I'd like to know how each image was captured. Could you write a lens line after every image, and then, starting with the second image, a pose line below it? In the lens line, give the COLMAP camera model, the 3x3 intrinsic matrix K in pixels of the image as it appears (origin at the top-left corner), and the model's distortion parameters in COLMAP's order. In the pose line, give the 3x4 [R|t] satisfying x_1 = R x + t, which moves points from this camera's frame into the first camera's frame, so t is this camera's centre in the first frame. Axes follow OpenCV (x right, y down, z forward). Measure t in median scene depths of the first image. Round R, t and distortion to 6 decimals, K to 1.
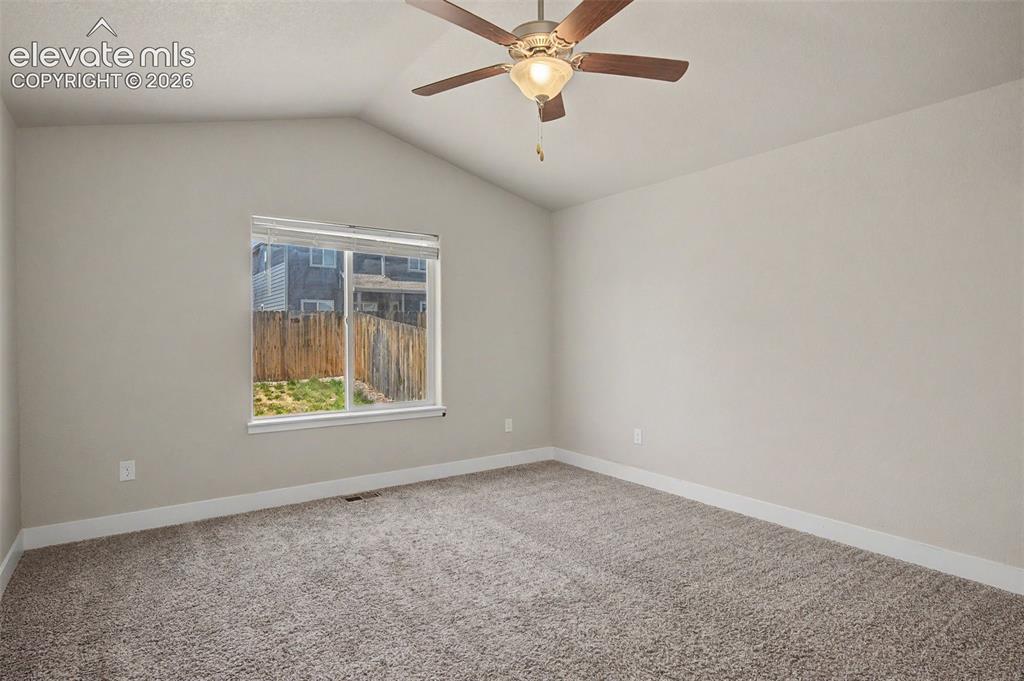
lens RADIAL K [[545.7, 0, 512.9], [0, 545.7, 338.4], [0, 0, 1]] dist [-0.005159, 0.003005]
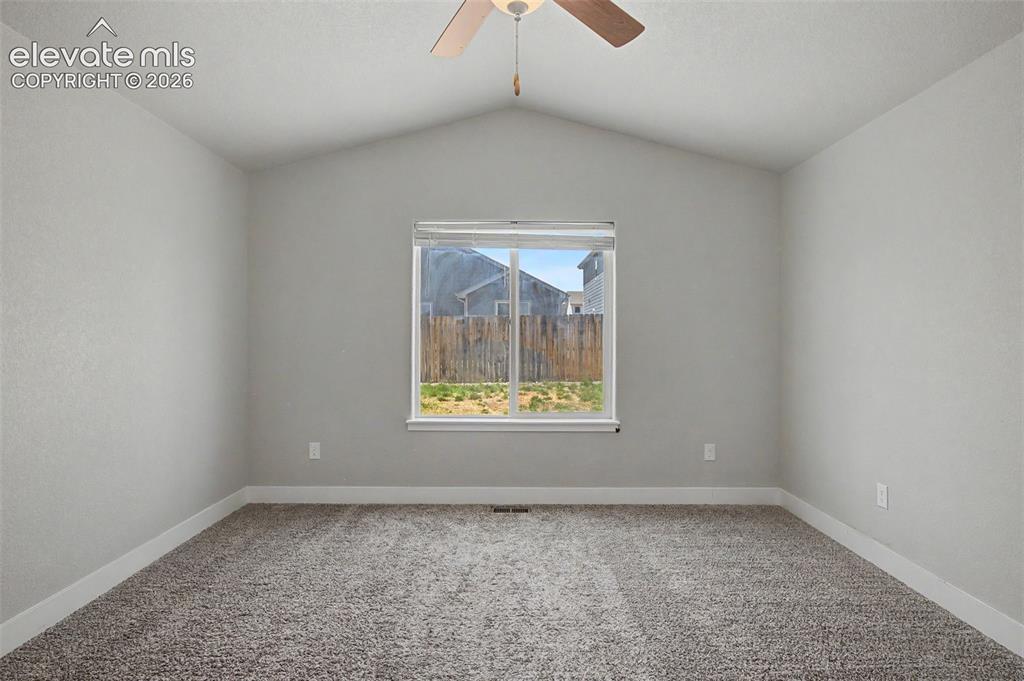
lens RADIAL K [[545.7, 0, 512.4], [0, 545.7, 339.3], [0, 0, 1]] dist [-0.005159, 0.003005]
pose [[0.817932, 0.008329, -0.575254, 0.258638], [-0.011079, 0.999938, -0.001276, -0.000727], [0.575208, 0.007417, 0.817974, 0.229824]]
